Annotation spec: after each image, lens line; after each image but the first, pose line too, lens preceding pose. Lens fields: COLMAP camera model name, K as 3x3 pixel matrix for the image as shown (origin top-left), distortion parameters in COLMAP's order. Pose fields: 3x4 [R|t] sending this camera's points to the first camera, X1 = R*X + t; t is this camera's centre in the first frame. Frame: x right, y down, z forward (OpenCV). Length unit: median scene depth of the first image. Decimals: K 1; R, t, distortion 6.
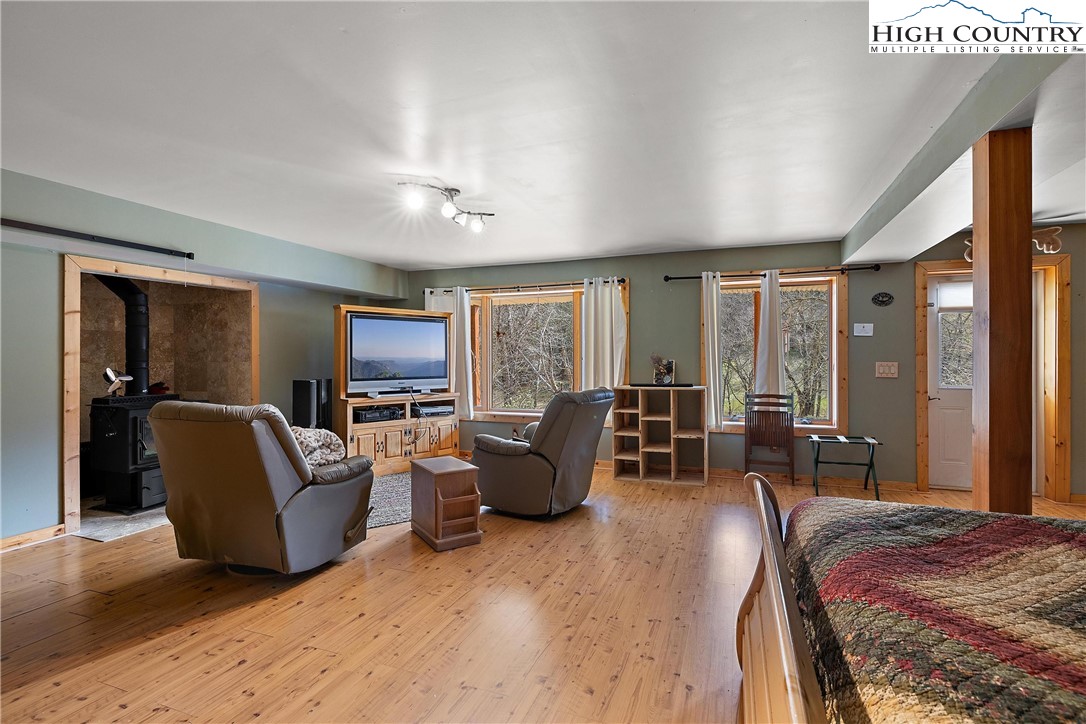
lens RADIAL K [[512.7, 0, 546.2], [0, 512.7, 359.9], [0, 0, 1]] dist [-0.001204, -0.000133]
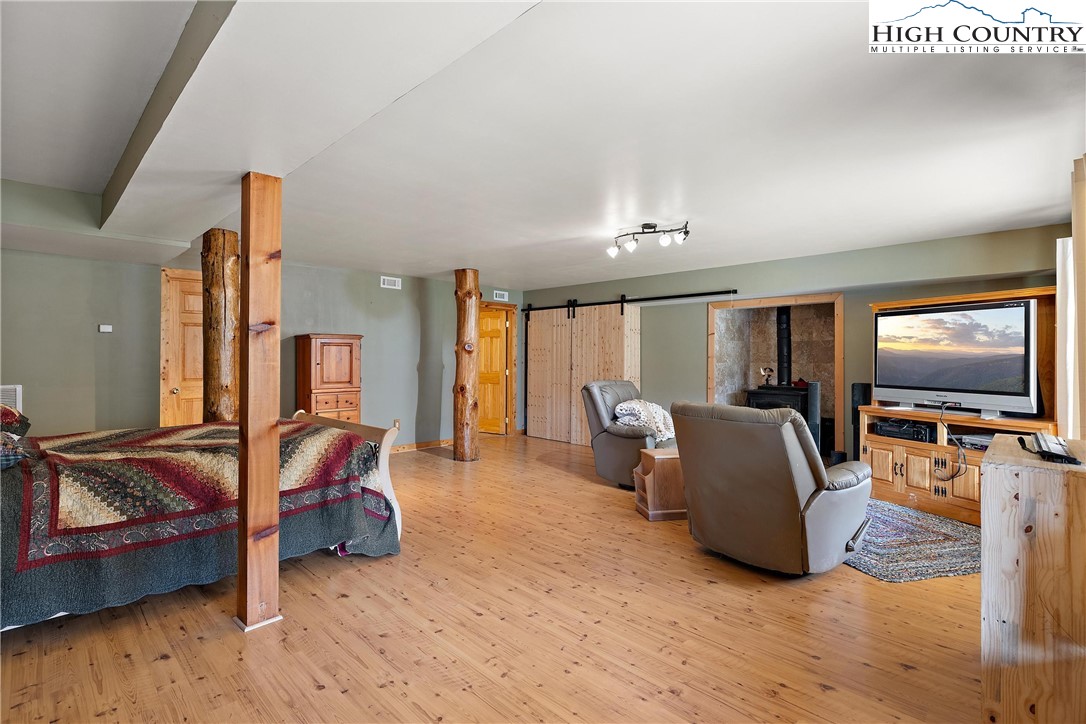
lens RADIAL K [[512.7, 0, 545.0], [0, 512.7, 356.9], [0, 0, 1]] dist [-0.001204, -0.000133]
pose [[-0.400513, -0.000430, -0.916291, 0.736053], [-0.008591, 0.999958, 0.003286, -0.010254], [0.916251, 0.009187, -0.400499, 0.894473]]
